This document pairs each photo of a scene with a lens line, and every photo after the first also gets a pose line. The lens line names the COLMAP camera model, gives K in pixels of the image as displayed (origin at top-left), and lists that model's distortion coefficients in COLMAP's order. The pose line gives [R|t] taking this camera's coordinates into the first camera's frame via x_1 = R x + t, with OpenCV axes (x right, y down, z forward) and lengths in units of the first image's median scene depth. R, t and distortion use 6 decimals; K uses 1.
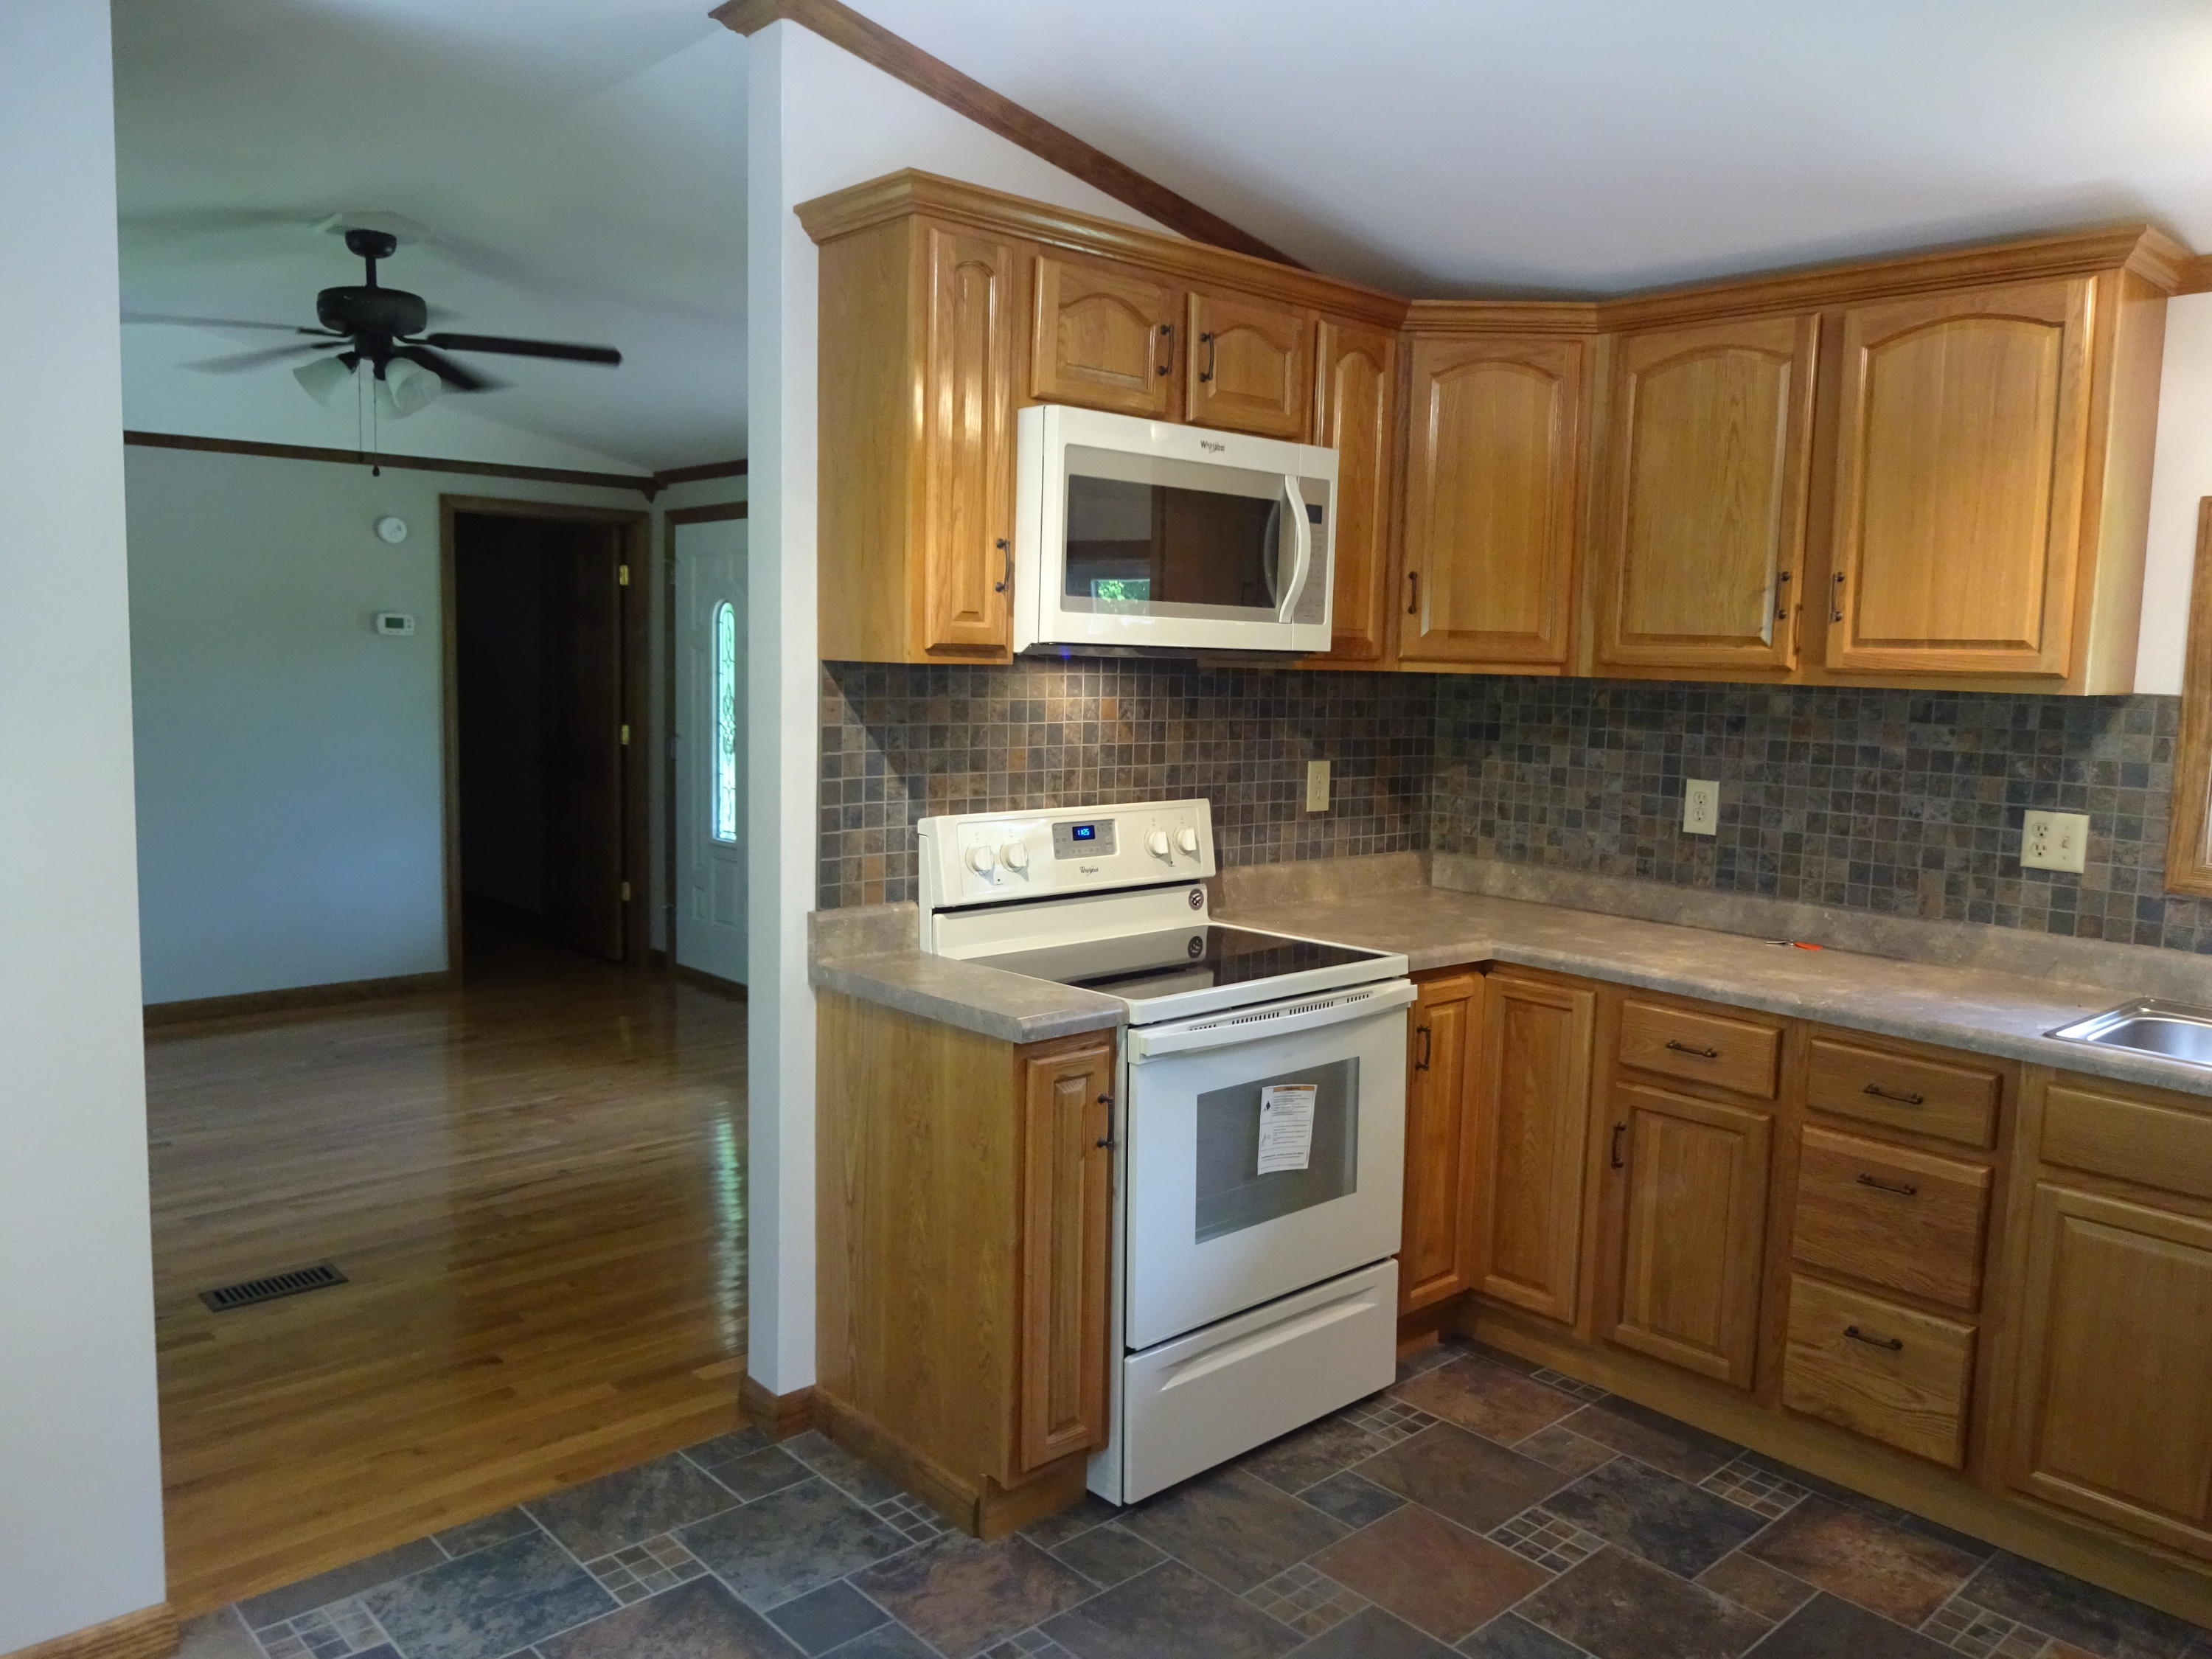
lens RADIAL K [[1631.0, 0, 1106.0], [0, 1631.0, 829.5], [0, 0, 1]] dist [-0.018918, -0.001827]
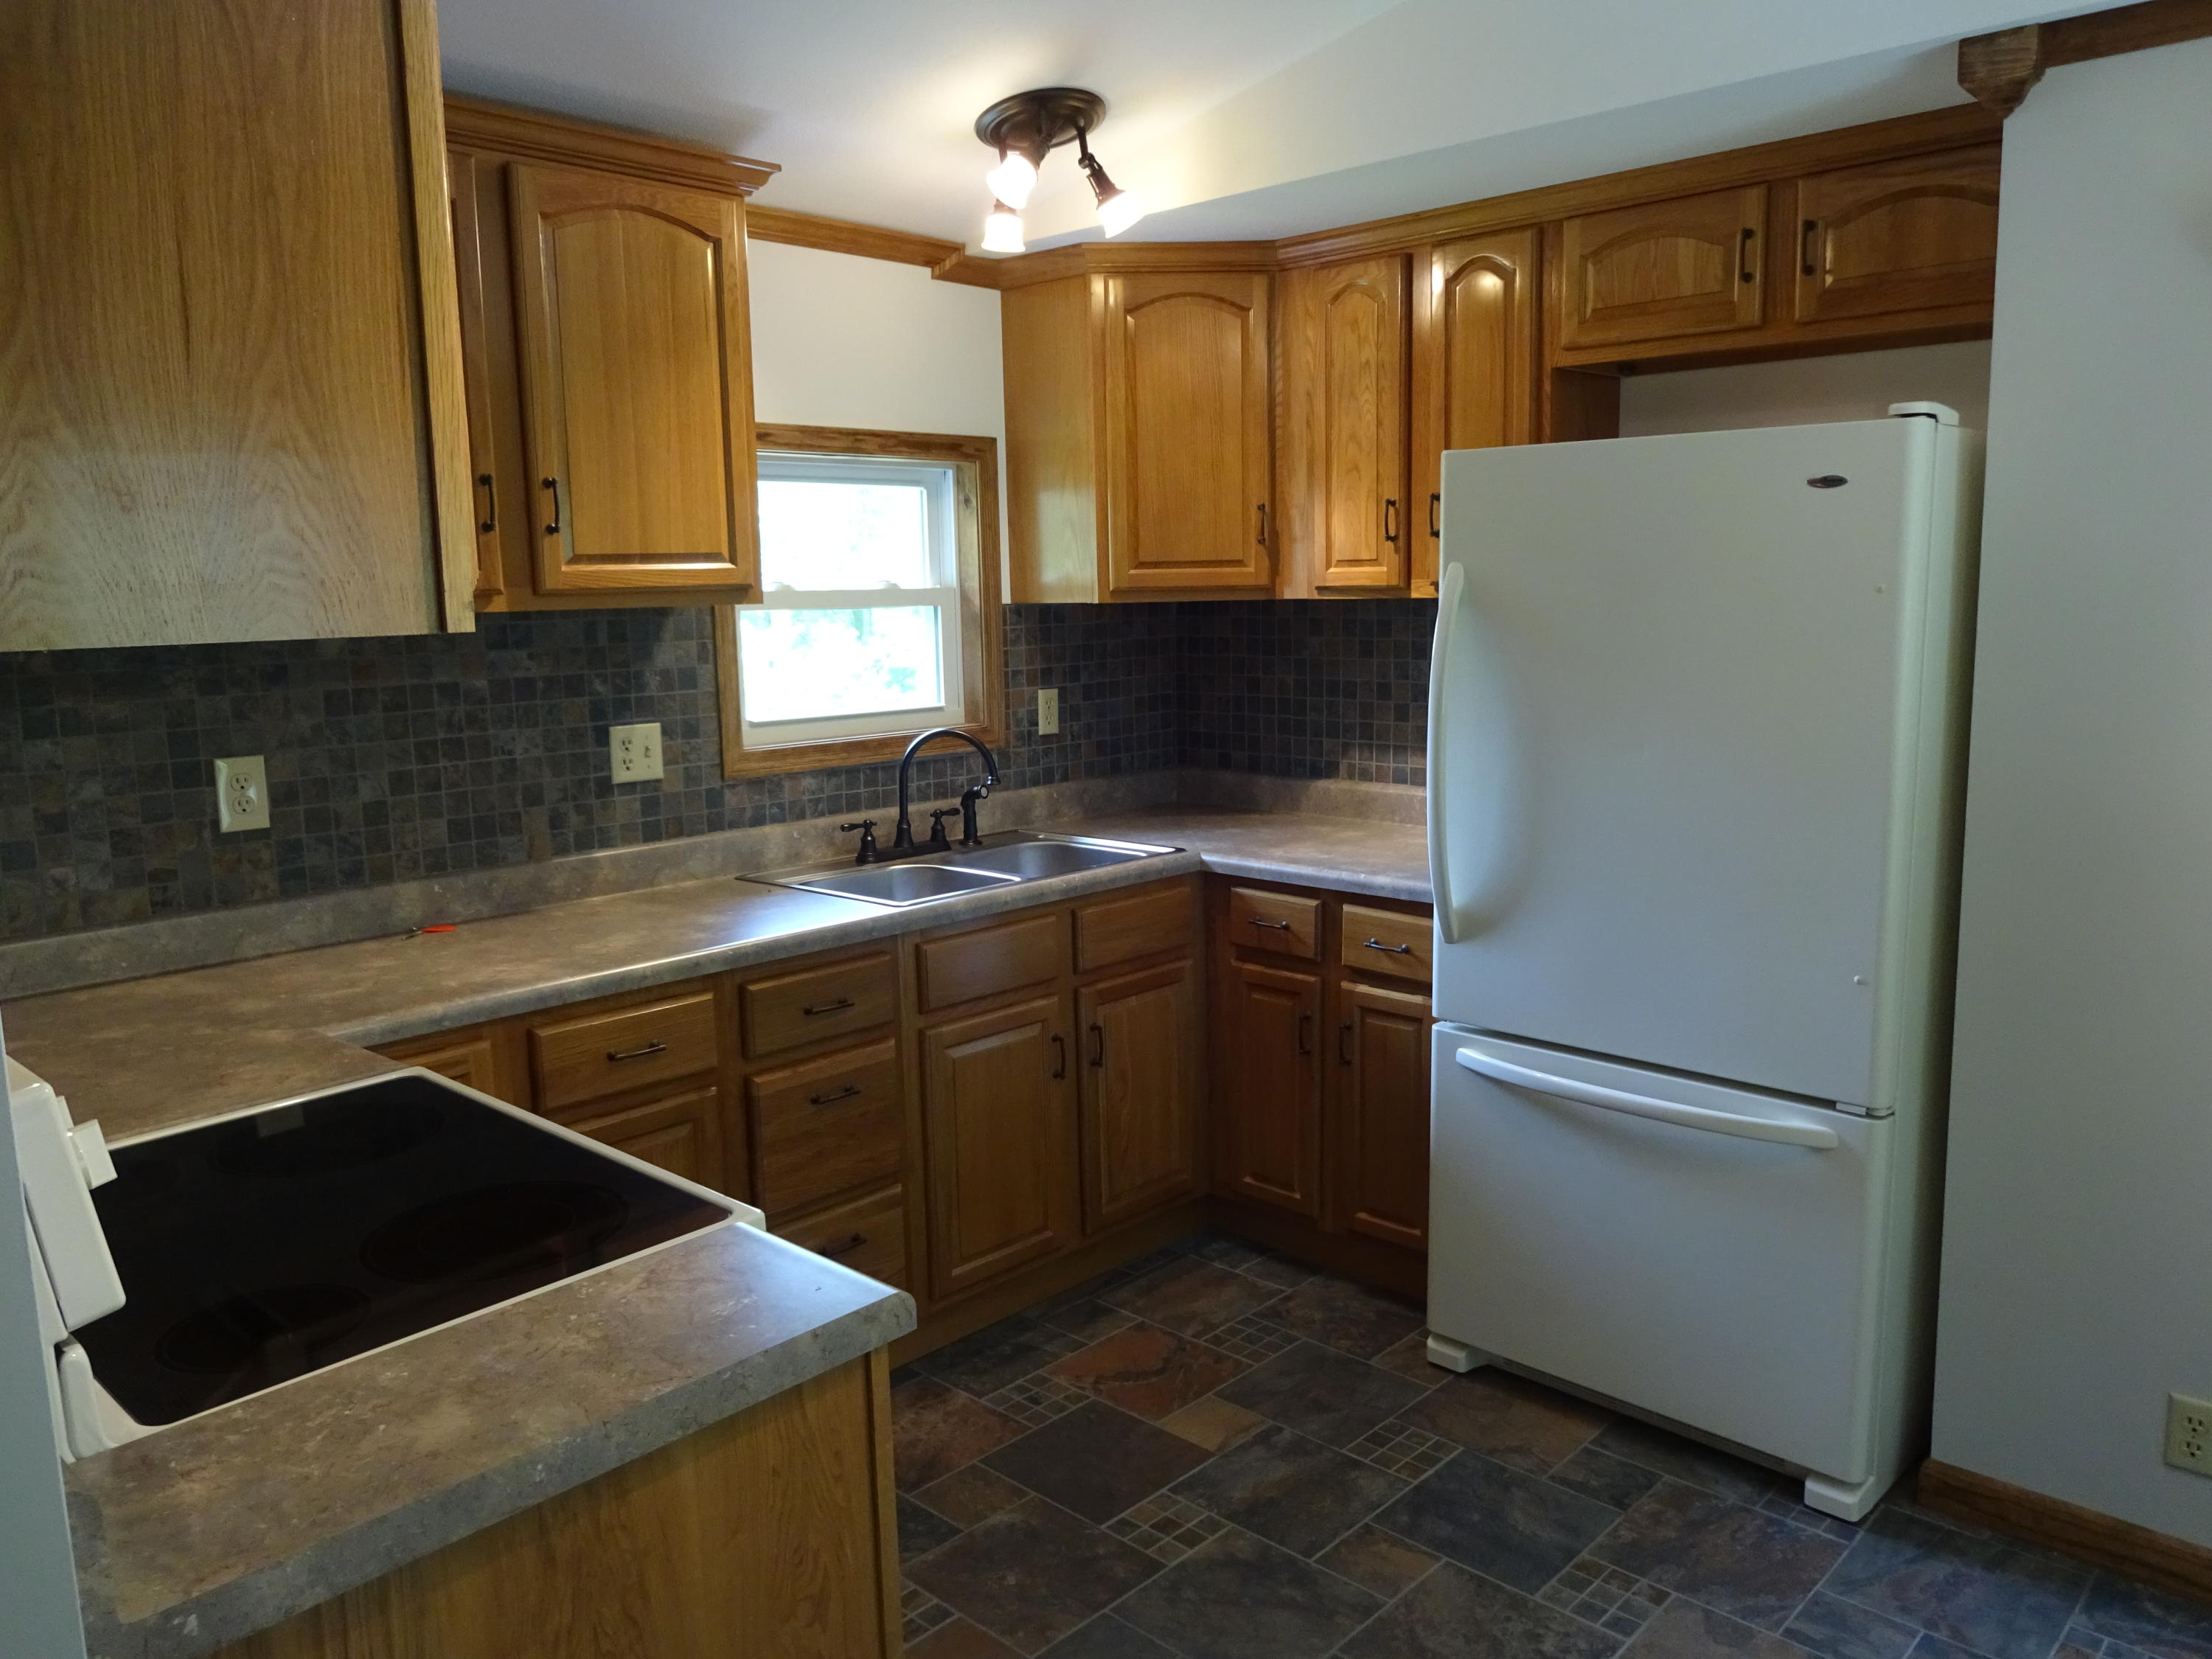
lens RADIAL K [[1631.0, 0, 1106.0], [0, 1631.0, 829.5], [0, 0, 1]] dist [-0.018918, -0.001827]
pose [[-0.078657, -0.175862, 0.981267, -0.424485], [0.130958, 0.973964, 0.185050, -0.091639], [-0.988263, 0.143060, -0.053578, 0.735101]]
